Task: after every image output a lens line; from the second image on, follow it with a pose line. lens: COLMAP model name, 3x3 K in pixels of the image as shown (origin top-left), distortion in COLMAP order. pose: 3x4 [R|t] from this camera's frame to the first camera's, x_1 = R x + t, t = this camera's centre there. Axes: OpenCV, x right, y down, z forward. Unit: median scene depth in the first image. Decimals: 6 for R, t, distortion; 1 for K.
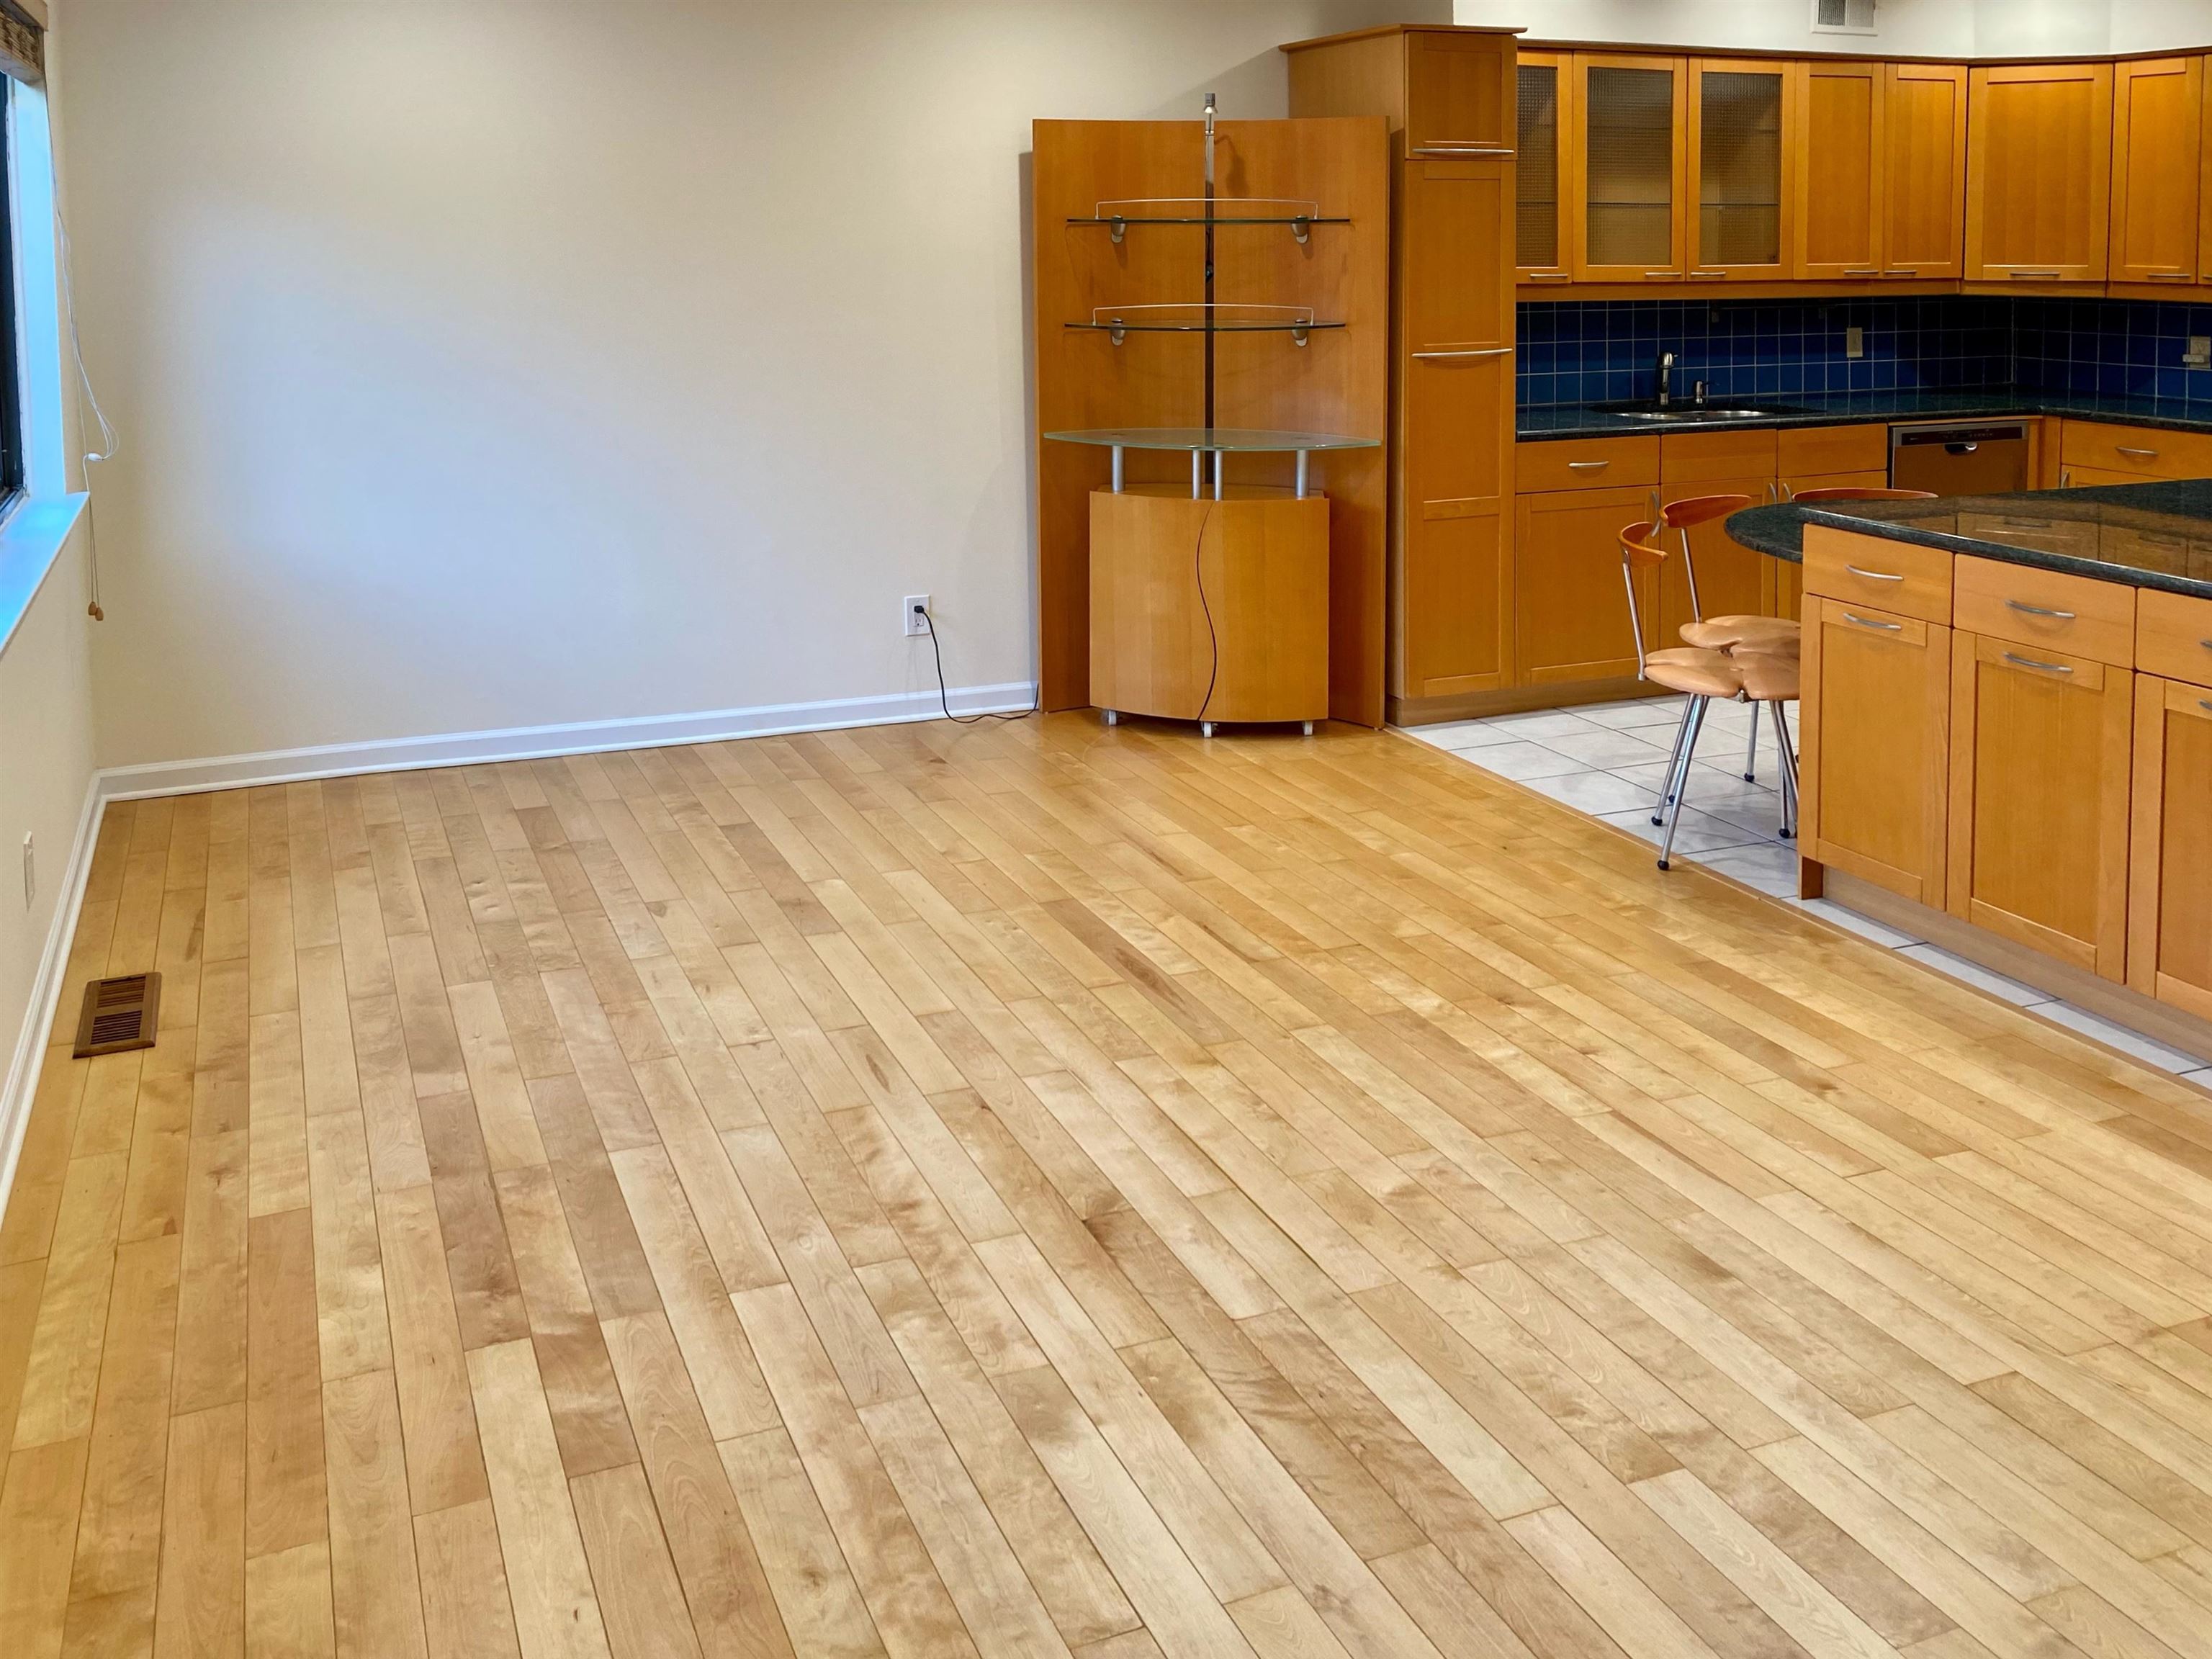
lens RADIAL K [[1851.0, 0, 1105.4], [0, 1851.0, 875.1], [0, 0, 1]] dist [0.083830, 0.000665]
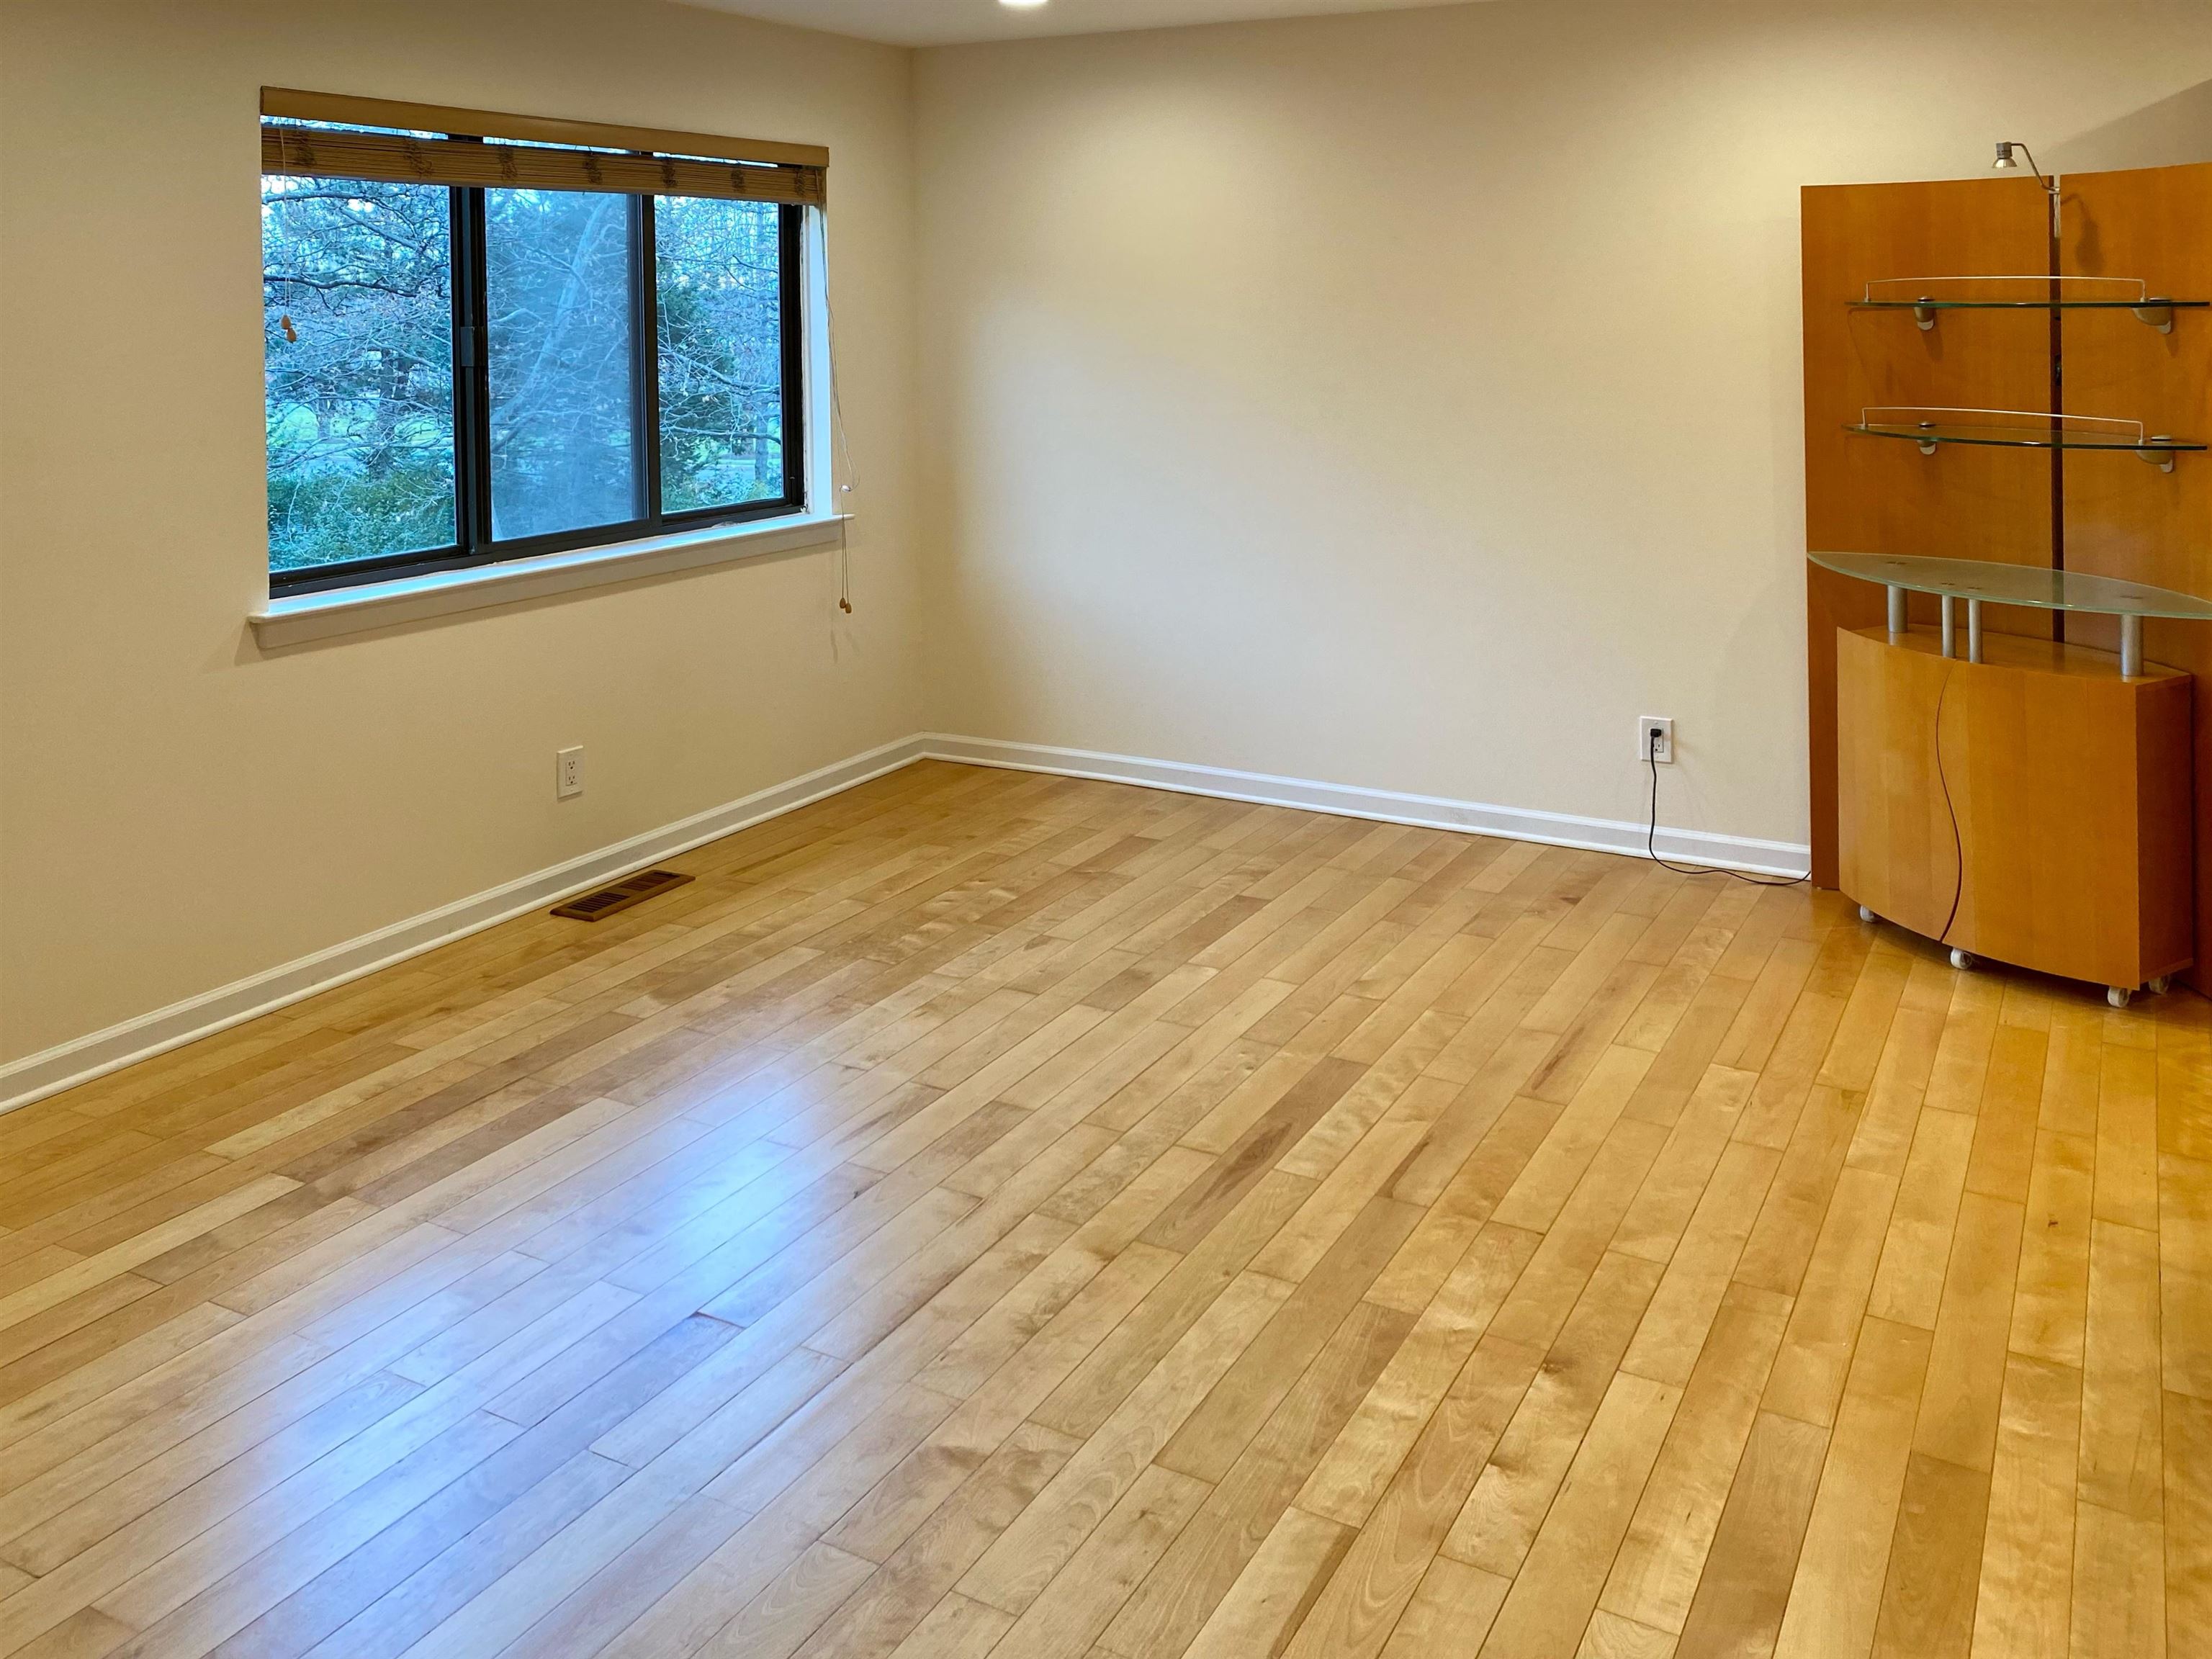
lens RADIAL K [[1848.4, 0, 1106.0], [0, 1848.4, 829.5], [0, 0, 1]] dist [0.009484, 0.008416]
pose [[0.619042, 0.222235, -0.753258, 0.428590], [-0.261947, 0.962632, 0.068734, -0.097195], [0.740385, 0.154764, 0.654124, 0.261062]]
